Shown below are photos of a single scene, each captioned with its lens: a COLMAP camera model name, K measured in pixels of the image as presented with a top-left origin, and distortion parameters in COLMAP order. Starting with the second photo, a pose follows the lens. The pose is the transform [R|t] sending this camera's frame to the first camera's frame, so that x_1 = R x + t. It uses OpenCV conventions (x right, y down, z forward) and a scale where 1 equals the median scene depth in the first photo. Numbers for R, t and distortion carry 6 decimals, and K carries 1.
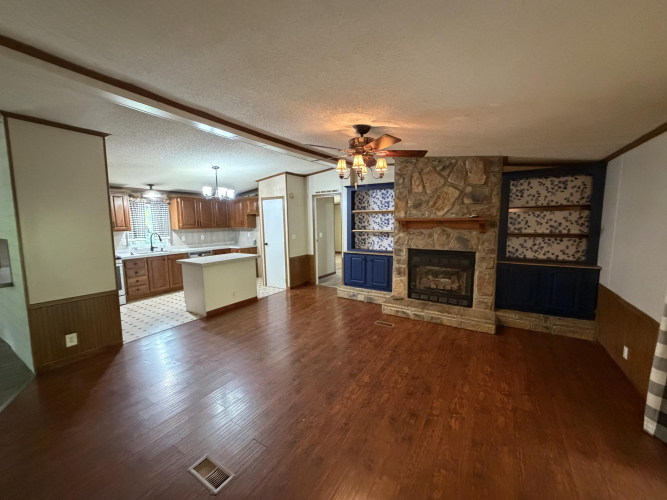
lens RADIAL K [[265.0, 0, 329.5], [0, 265.0, 251.4], [0, 0, 1]] dist [0.002088, -0.000086]
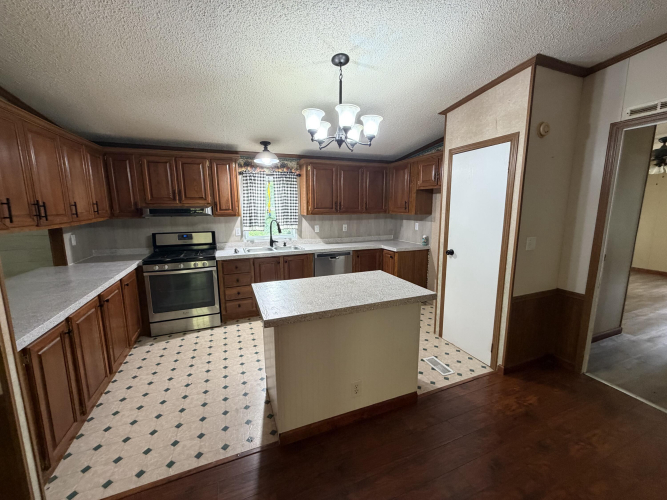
lens RADIAL K [[265.0, 0, 330.9], [0, 265.0, 250.3], [0, 0, 1]] dist [0.002088, -0.000086]
pose [[0.809192, 0.105562, -0.577984, -0.142204], [-0.070735, 0.994075, 0.082525, -0.055126], [0.583271, -0.025895, 0.811865, 0.509354]]
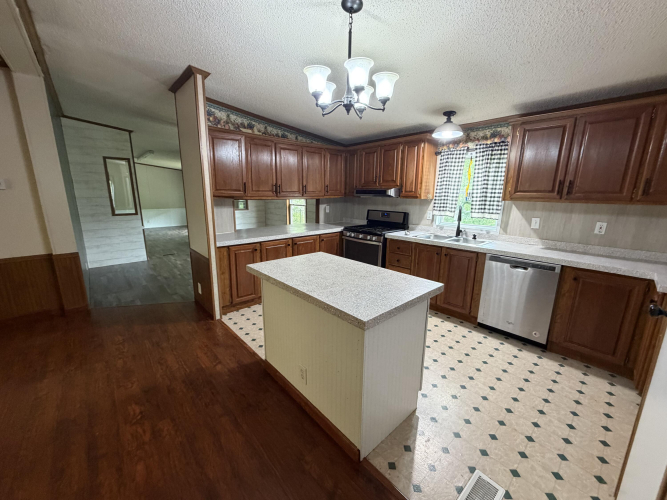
lens RADIAL K [[265.0, 0, 331.0], [0, 265.0, 248.7], [0, 0, 1]] dist [0.002088, -0.000086]
pose [[-0.275385, 0.208781, -0.938389, -0.043626], [-0.112297, 0.962463, 0.247092, -0.082662], [0.954753, 0.173424, -0.241602, 0.839221]]
